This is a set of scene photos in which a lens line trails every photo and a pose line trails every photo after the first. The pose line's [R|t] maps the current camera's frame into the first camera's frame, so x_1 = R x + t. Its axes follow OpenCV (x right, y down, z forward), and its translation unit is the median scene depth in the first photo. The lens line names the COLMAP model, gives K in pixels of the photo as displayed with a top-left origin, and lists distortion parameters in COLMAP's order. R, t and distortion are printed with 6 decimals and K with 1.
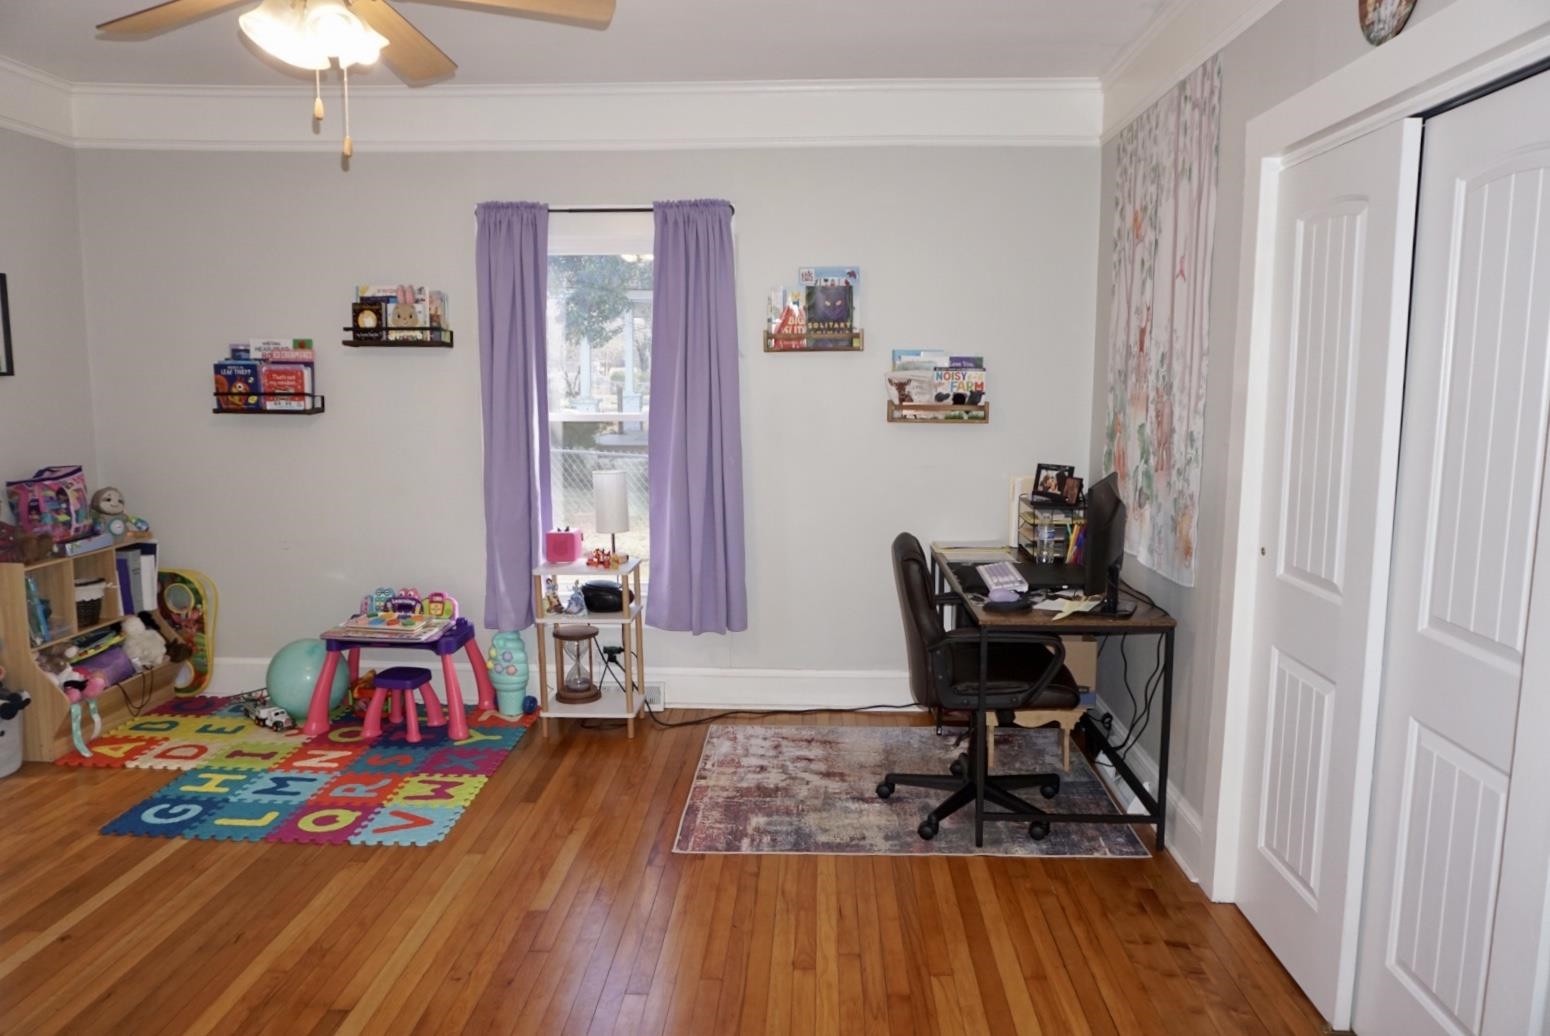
lens RADIAL K [[1111.7, 0, 778.3], [0, 1111.7, 510.9], [0, 0, 1]] dist [-0.046711, 0.035794]
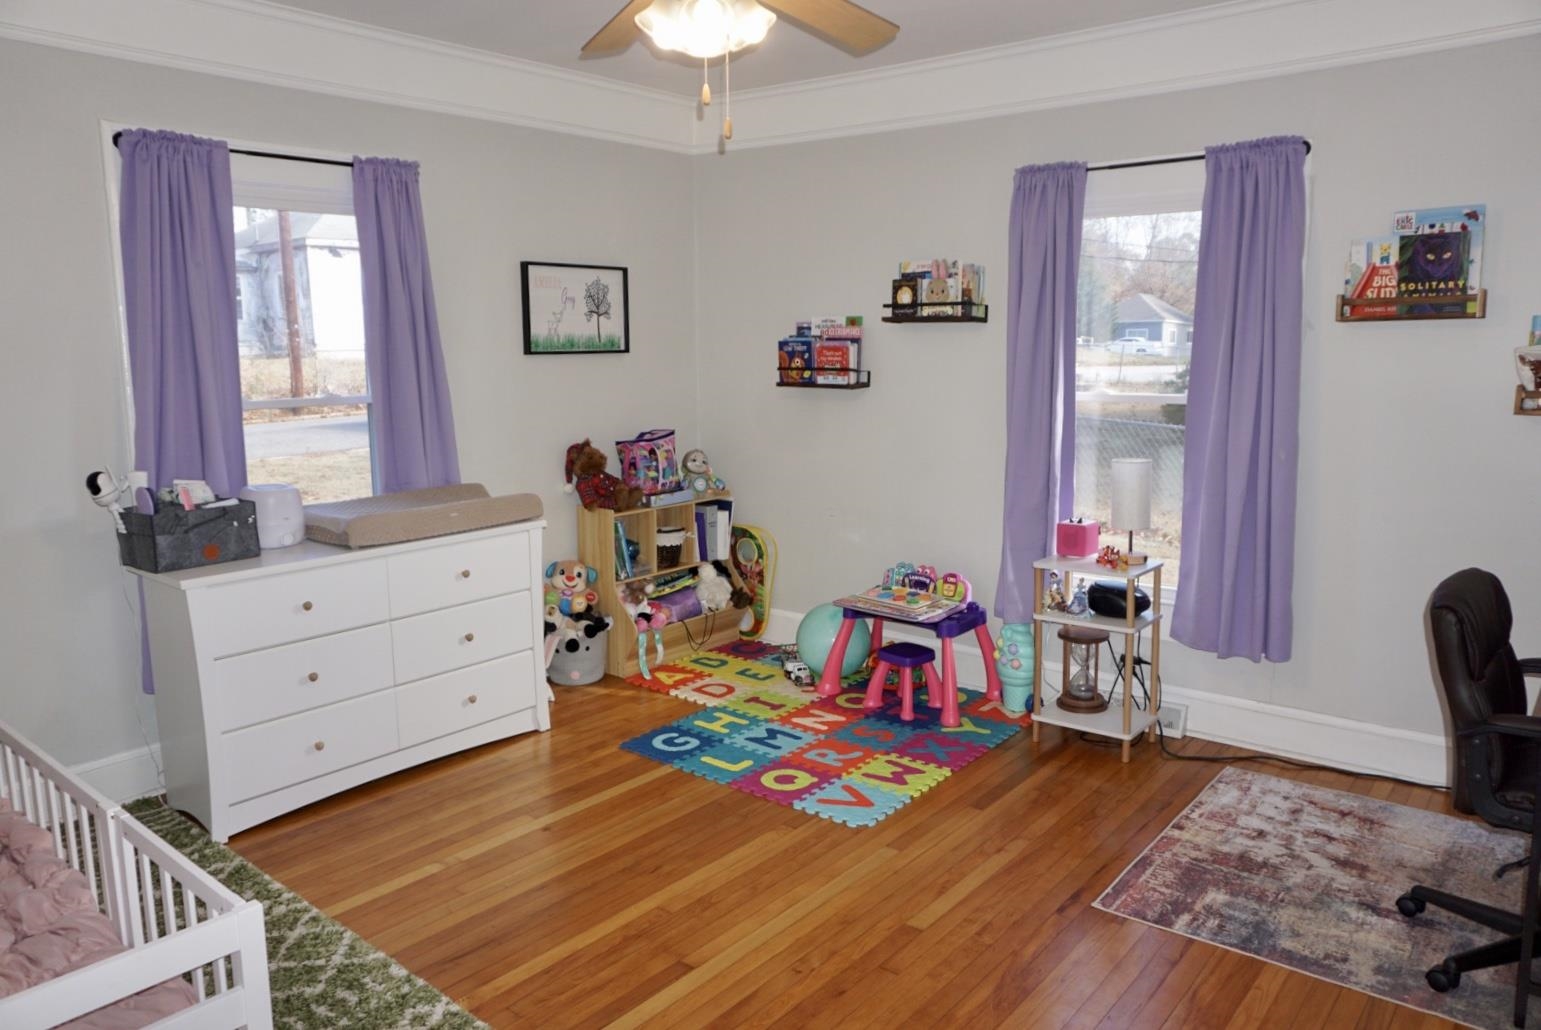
lens RADIAL K [[1105.2, 0, 766.4], [0, 1105.2, 507.0], [0, 0, 1]] dist [-0.046711, 0.035794]
pose [[0.791456, 0.080535, -0.605898, 0.152800], [-0.065858, 0.996747, 0.046460, -0.019959], [0.607668, 0.003132, 0.794185, 0.126280]]
